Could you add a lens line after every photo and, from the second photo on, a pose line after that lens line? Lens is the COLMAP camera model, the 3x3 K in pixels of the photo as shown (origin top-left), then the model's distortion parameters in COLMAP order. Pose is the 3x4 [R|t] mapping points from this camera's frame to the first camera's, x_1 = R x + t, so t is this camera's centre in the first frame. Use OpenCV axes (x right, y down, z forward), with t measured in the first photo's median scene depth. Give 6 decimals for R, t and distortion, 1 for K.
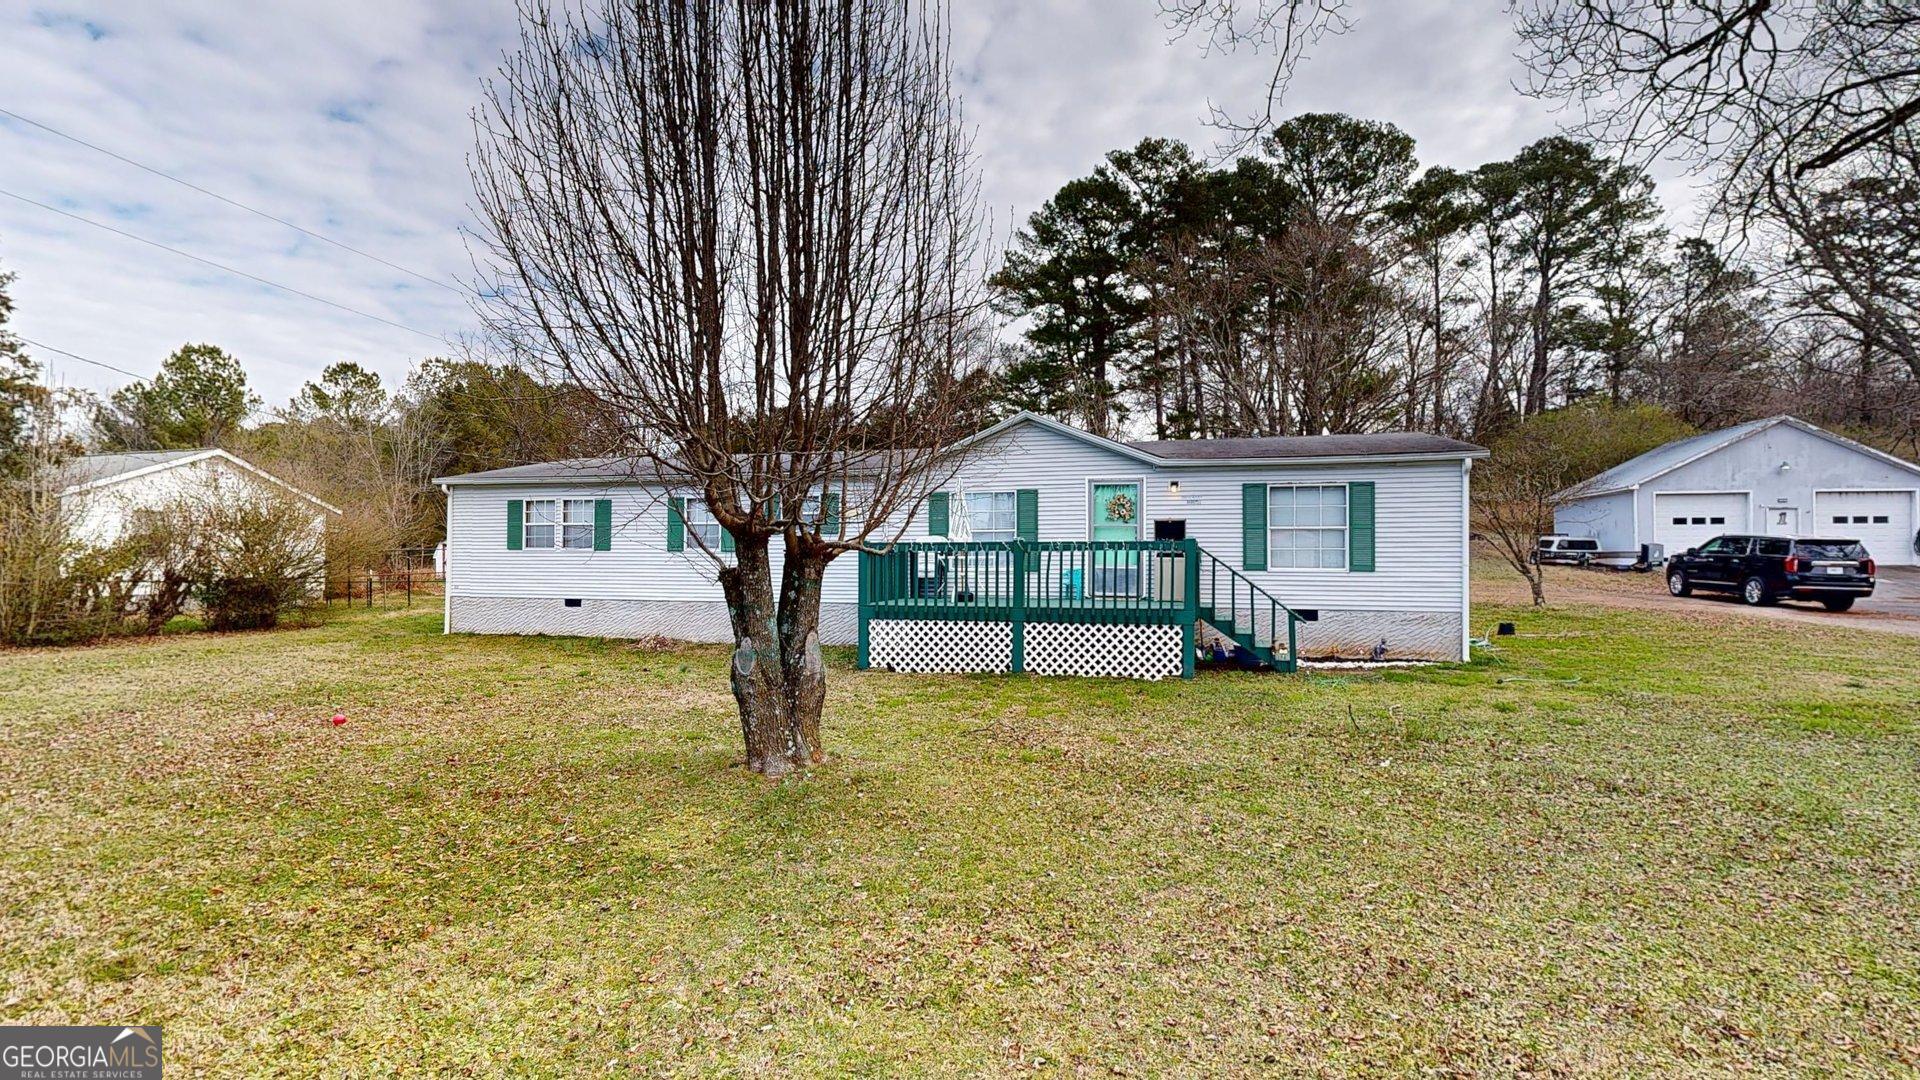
lens RADIAL K [[799.5, 0, 960.0], [0, 799.5, 540.0], [0, 0, 1]] dist [-0.000756, -0.000336]
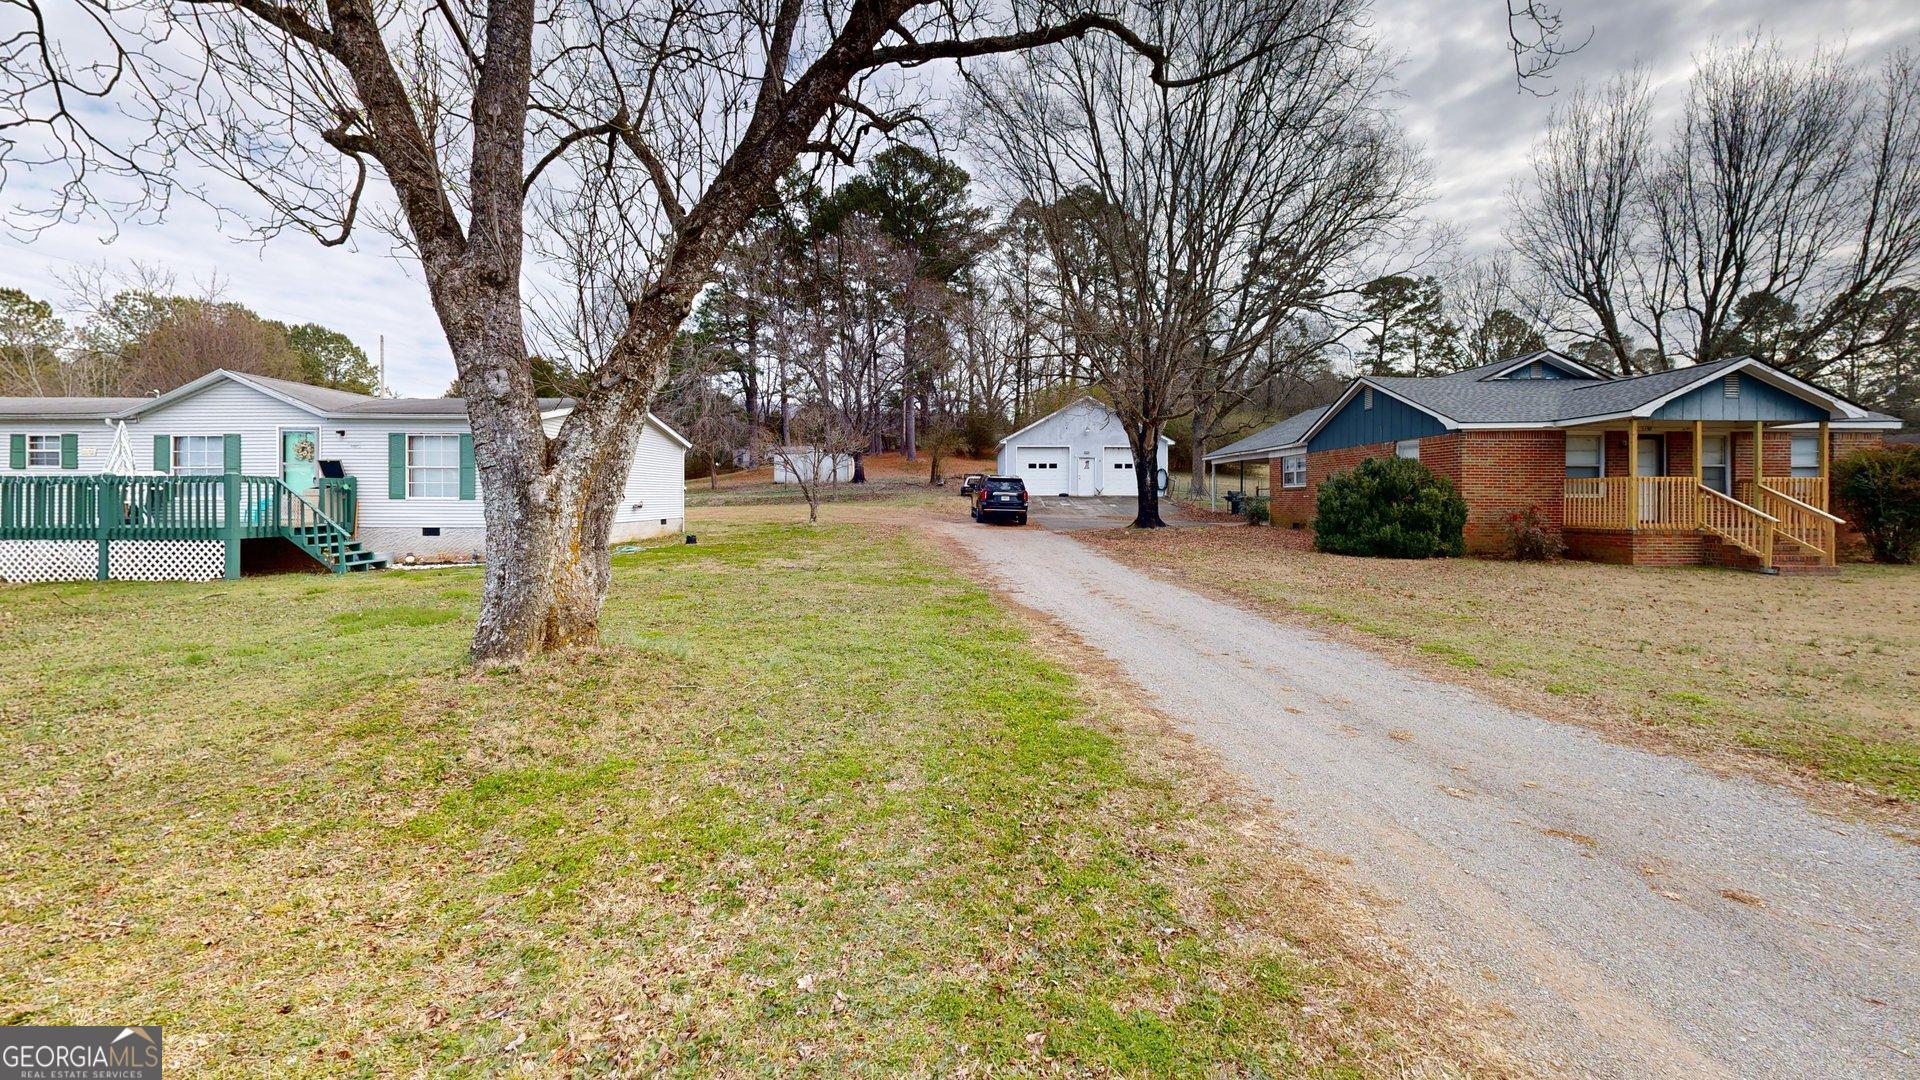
lens RADIAL K [[656.0, 0, 933.2], [0, 656.0, 489.9], [0, 0, 1]] dist [0.000426, 0.000023]
pose [[0.971599, 0.001120, 0.236630, 0.903118], [-0.005601, 0.999817, 0.018268, -0.001421], [-0.236566, -0.019075, 0.971428, -0.252082]]
